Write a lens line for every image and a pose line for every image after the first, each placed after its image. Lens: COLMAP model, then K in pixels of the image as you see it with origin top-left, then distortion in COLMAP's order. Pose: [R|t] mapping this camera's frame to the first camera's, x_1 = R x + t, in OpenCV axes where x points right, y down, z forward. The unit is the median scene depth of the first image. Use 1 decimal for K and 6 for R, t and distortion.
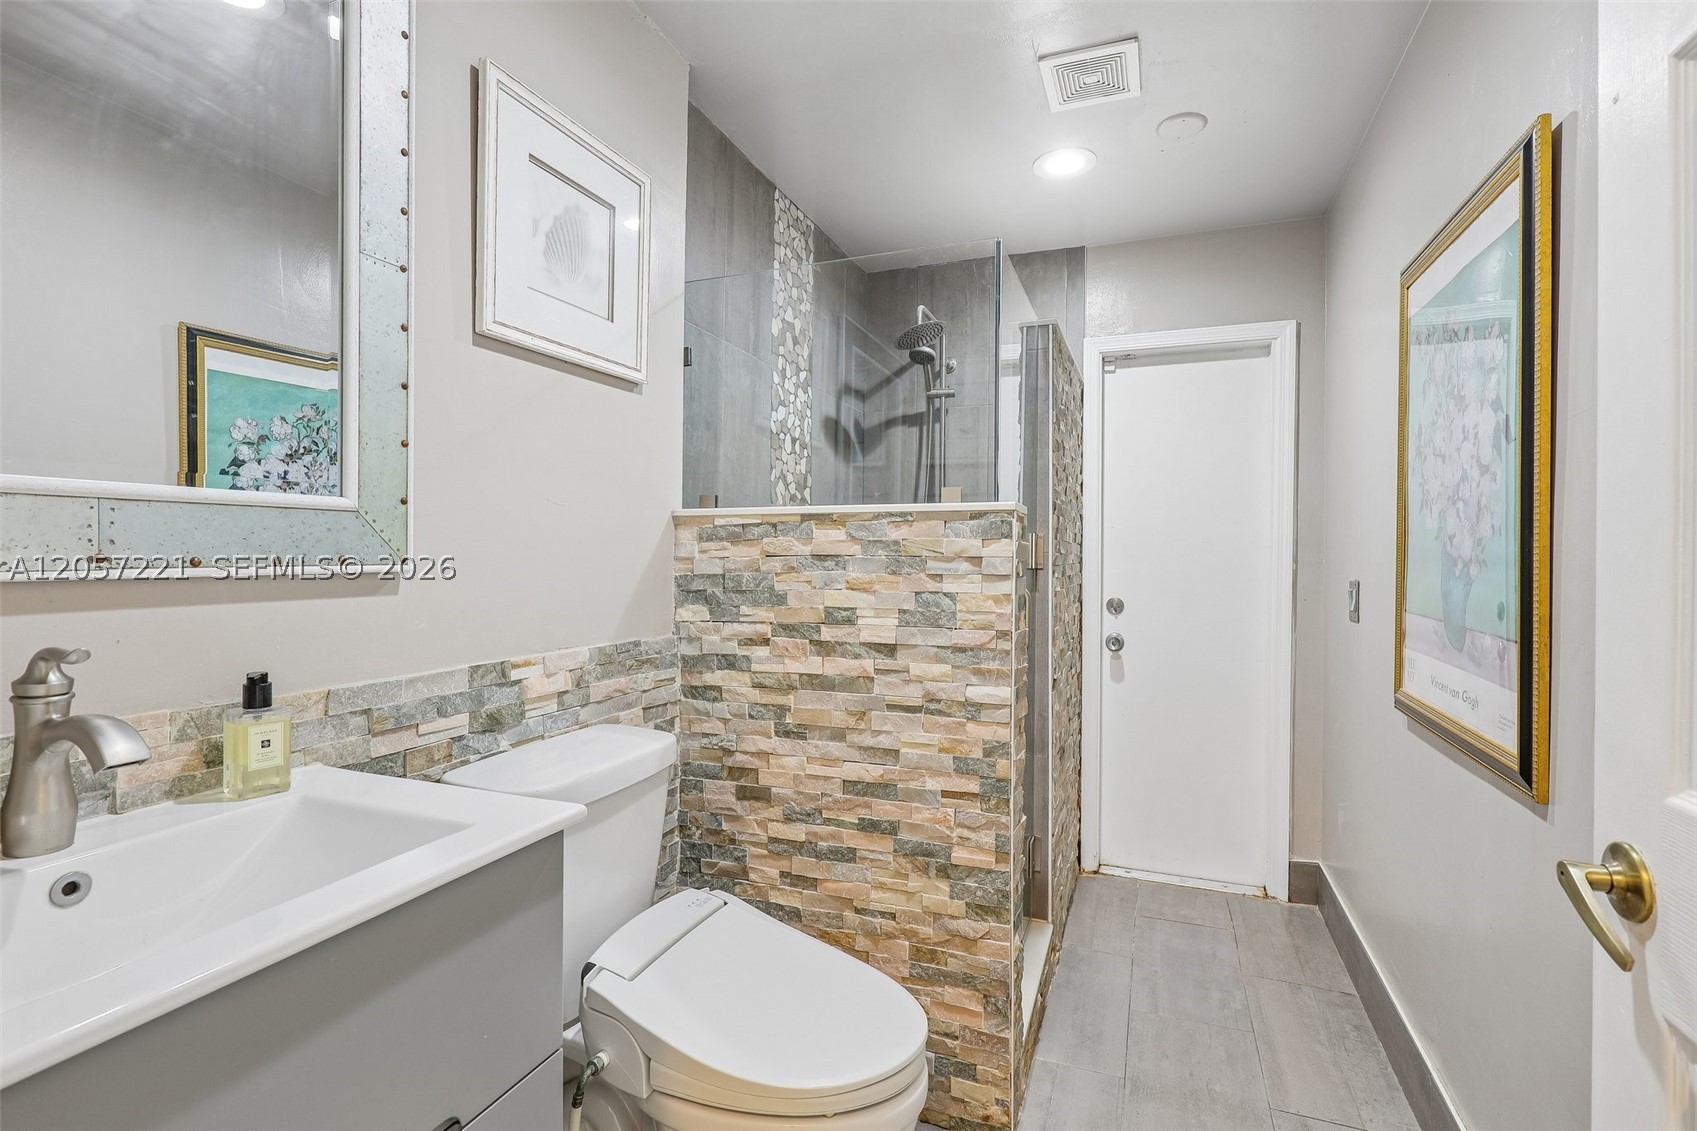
lens RADIAL K [[761.6, 0, 861.9], [0, 761.6, 563.4], [0, 0, 1]] dist [-0.000350, -0.000337]
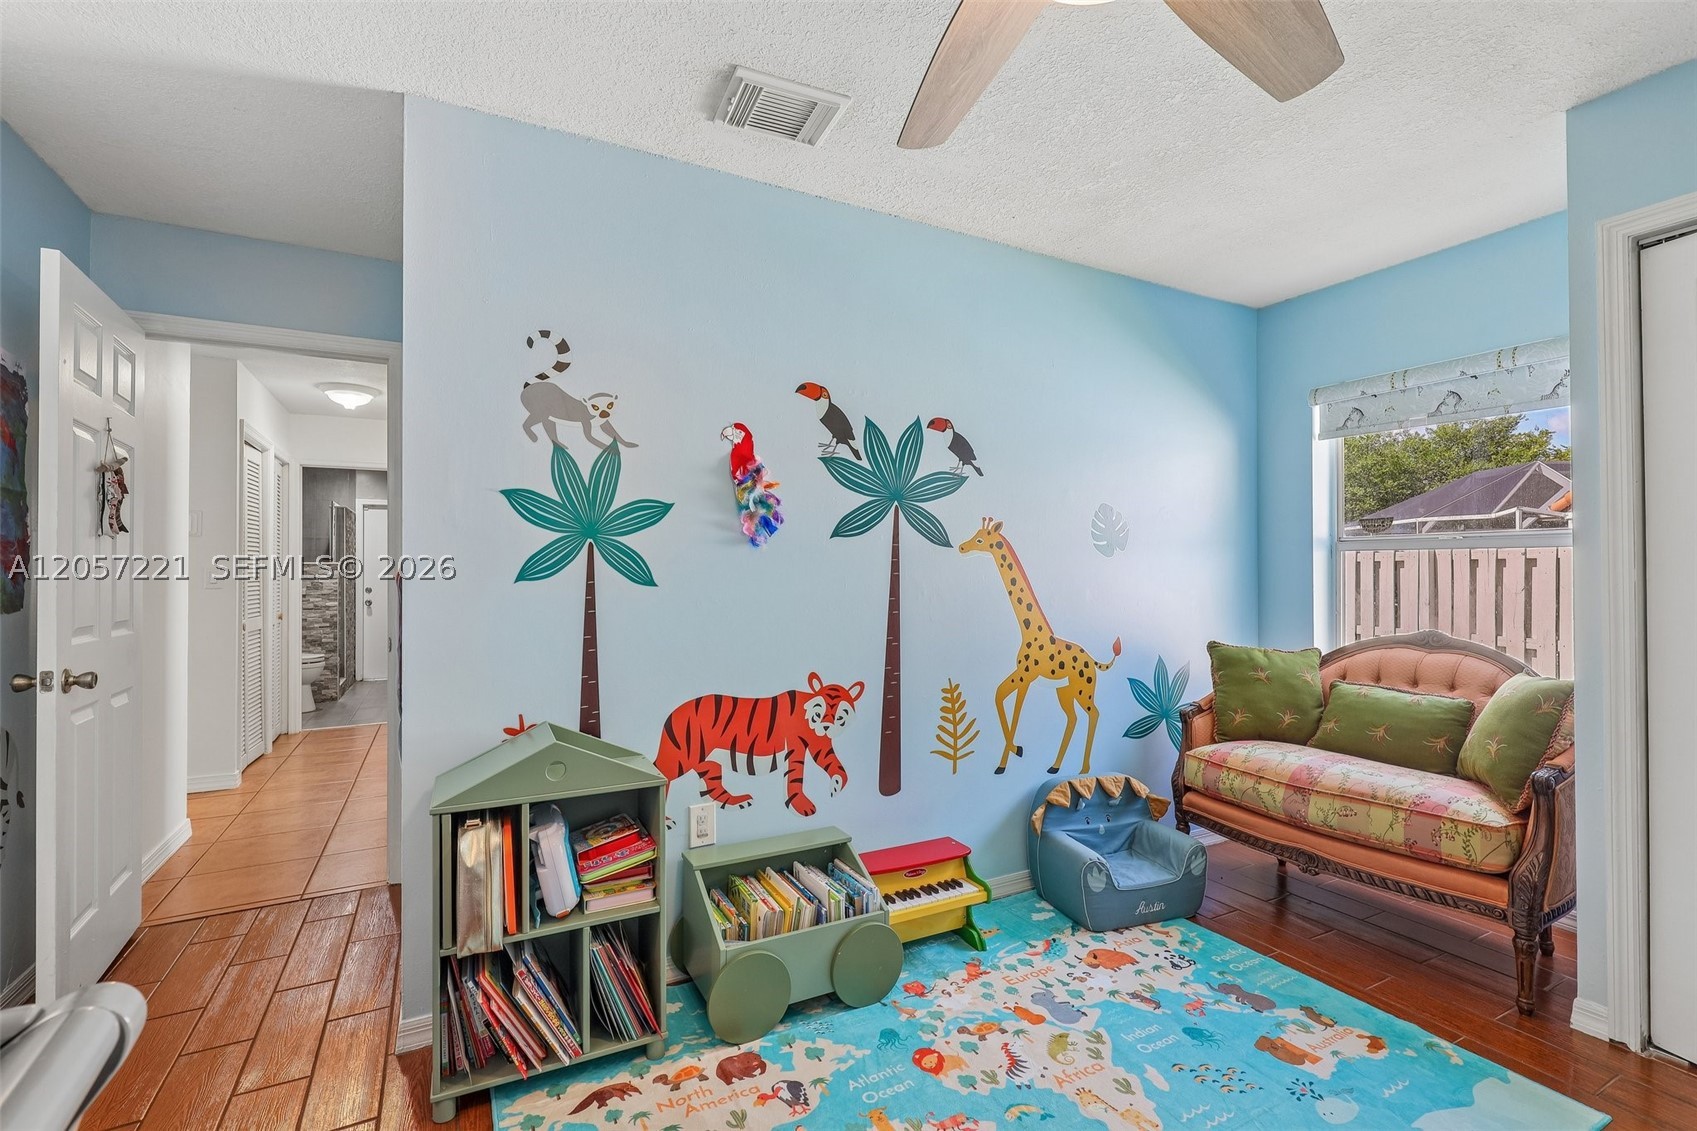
lens RADIAL K [[761.6, 0, 861.9], [0, 761.6, 563.4], [0, 0, 1]] dist [-0.000350, -0.000337]
pose [[0.648861, 0.004136, 0.760896, -0.878442], [0.009575, 0.999862, -0.013600, 0.013615], [-0.760847, 0.016109, 0.648731, -3.094913]]
